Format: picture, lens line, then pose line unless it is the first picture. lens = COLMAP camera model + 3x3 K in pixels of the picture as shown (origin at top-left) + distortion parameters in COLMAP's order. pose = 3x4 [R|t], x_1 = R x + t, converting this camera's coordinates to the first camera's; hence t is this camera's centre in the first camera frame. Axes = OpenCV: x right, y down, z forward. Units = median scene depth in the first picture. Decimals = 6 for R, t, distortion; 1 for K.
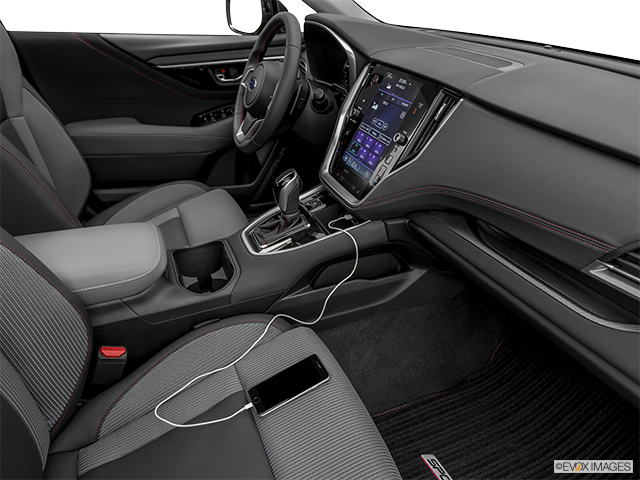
lens RADIAL K [[490.0, 0, 320.0], [0, 490.0, 240.0], [0, 0, 1]] dist [0.002097, 0.000568]
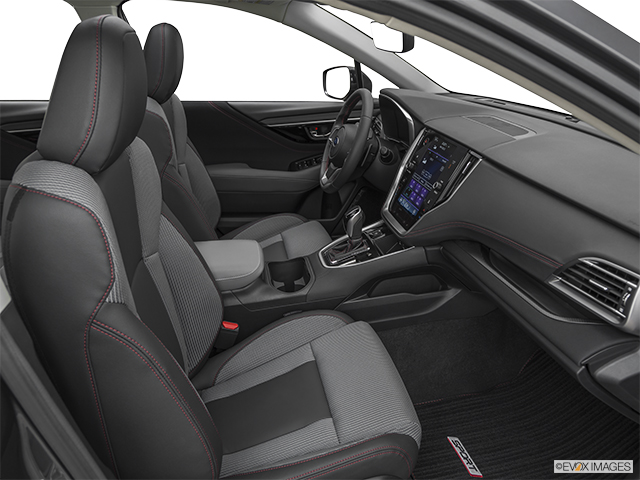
lens RADIAL K [[490.0, 0, 320.0], [0, 490.0, 240.0], [0, 0, 1]] dist [0.002097, 0.000568]
pose [[0.981423, 0.051842, -0.184719, 0.087574], [-0.067084, 0.994753, -0.077240, 0.055486], [0.179745, 0.088197, 0.979752, -0.306999]]
